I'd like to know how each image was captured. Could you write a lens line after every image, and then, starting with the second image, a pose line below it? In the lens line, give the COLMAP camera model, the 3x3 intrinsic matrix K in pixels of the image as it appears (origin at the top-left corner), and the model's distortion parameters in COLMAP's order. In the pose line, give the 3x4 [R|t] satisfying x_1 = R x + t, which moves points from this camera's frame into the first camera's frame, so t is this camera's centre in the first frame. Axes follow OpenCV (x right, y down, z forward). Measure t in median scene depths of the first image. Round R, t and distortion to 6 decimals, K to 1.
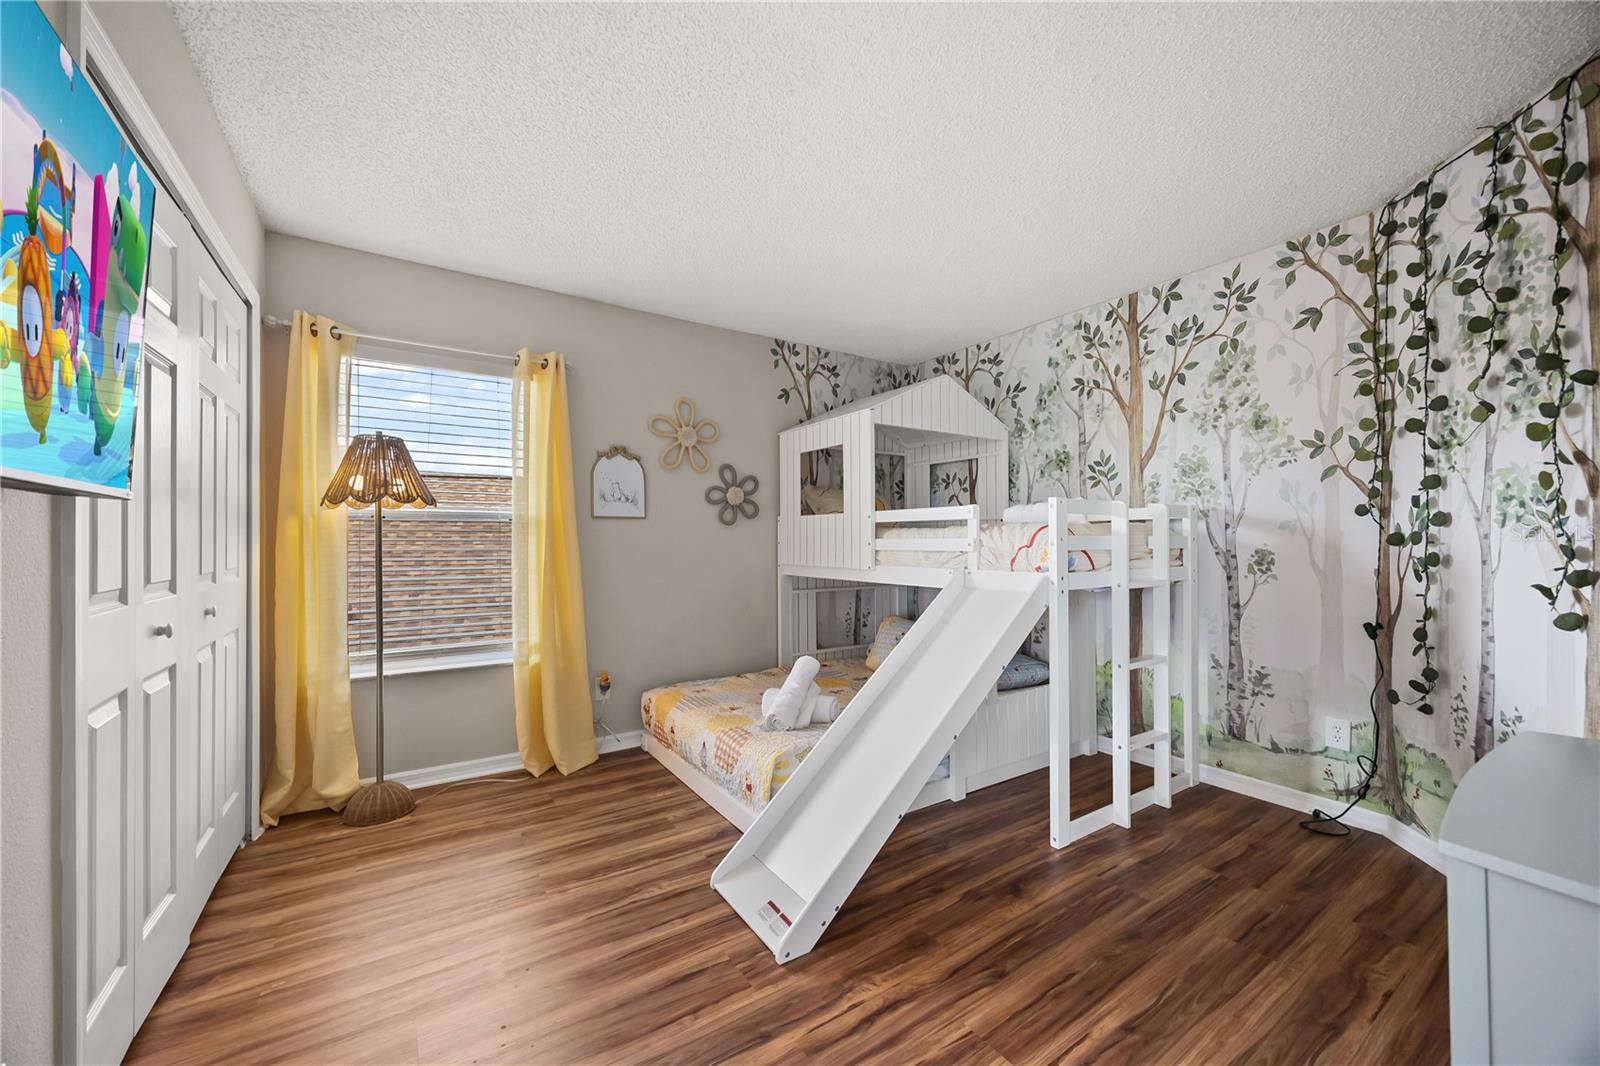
lens RADIAL K [[632.6, 0, 798.0], [0, 632.6, 537.4], [0, 0, 1]] dist [-0.005499, -0.000438]
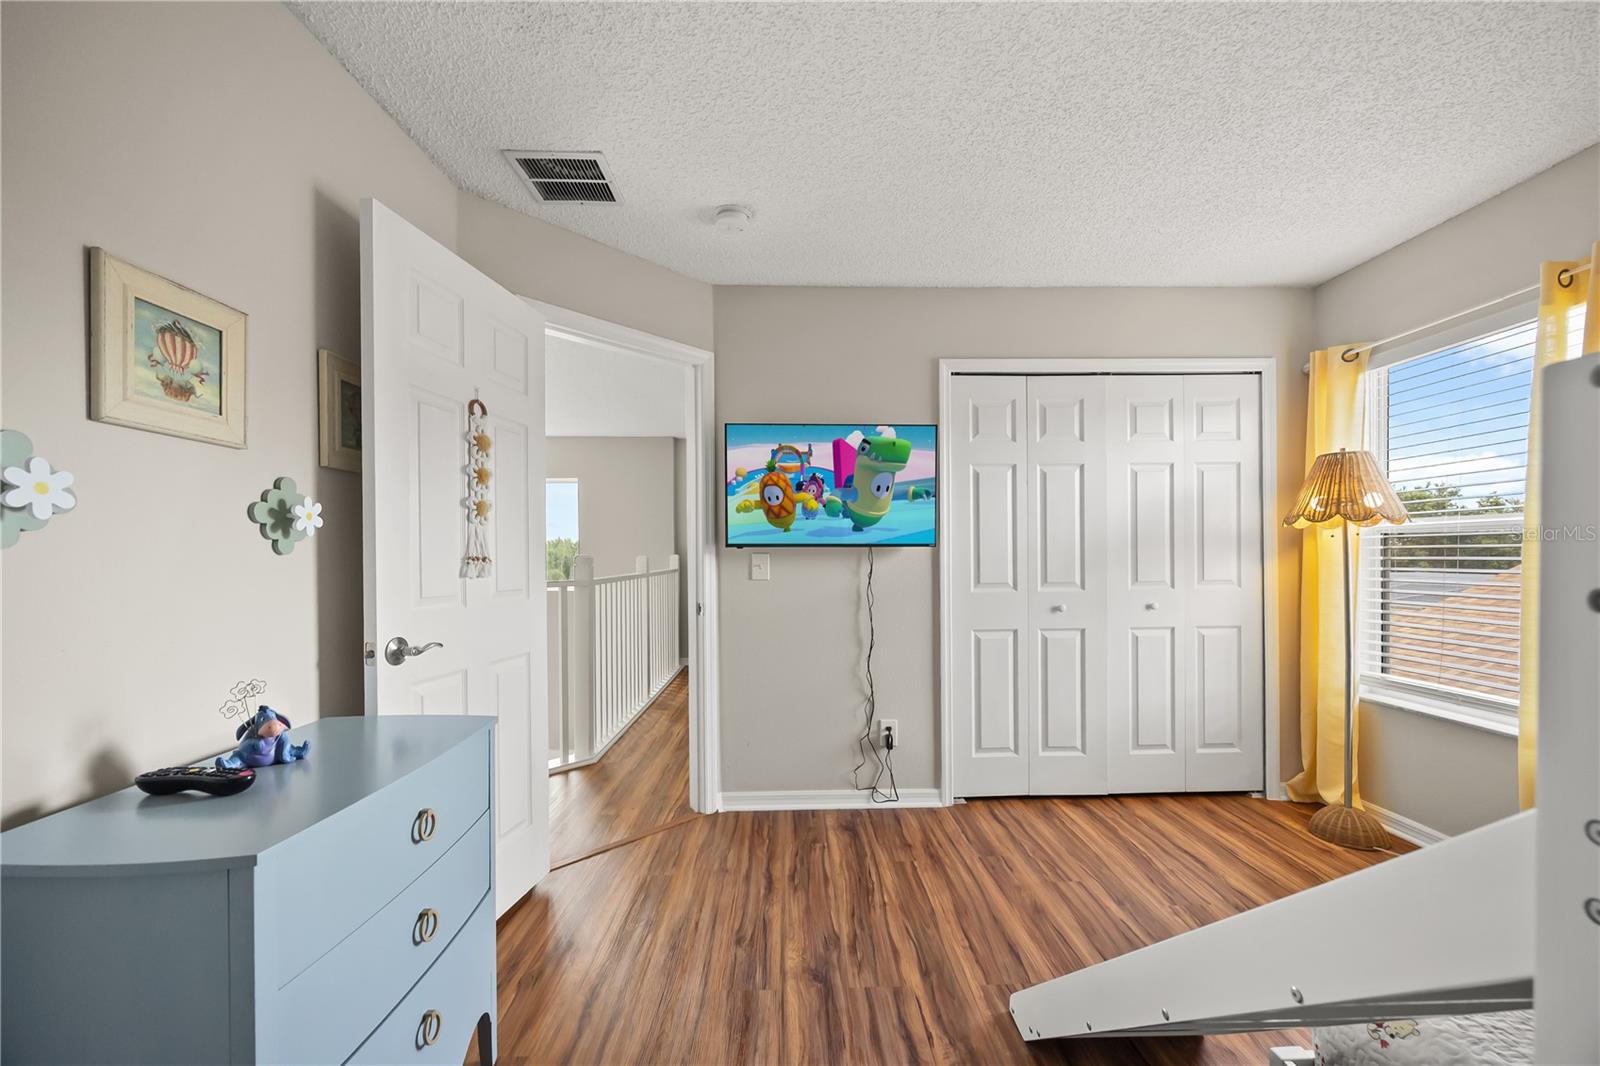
lens RADIAL K [[632.6, 0, 802.2], [0, 632.6, 546.8], [0, 0, 1]] dist [-0.005499, -0.000438]
pose [[-0.545855, -0.002596, -0.837876, 0.976906], [0.008735, 0.999923, -0.008789, -0.021189], [0.837834, -0.012116, -0.545790, 1.307033]]
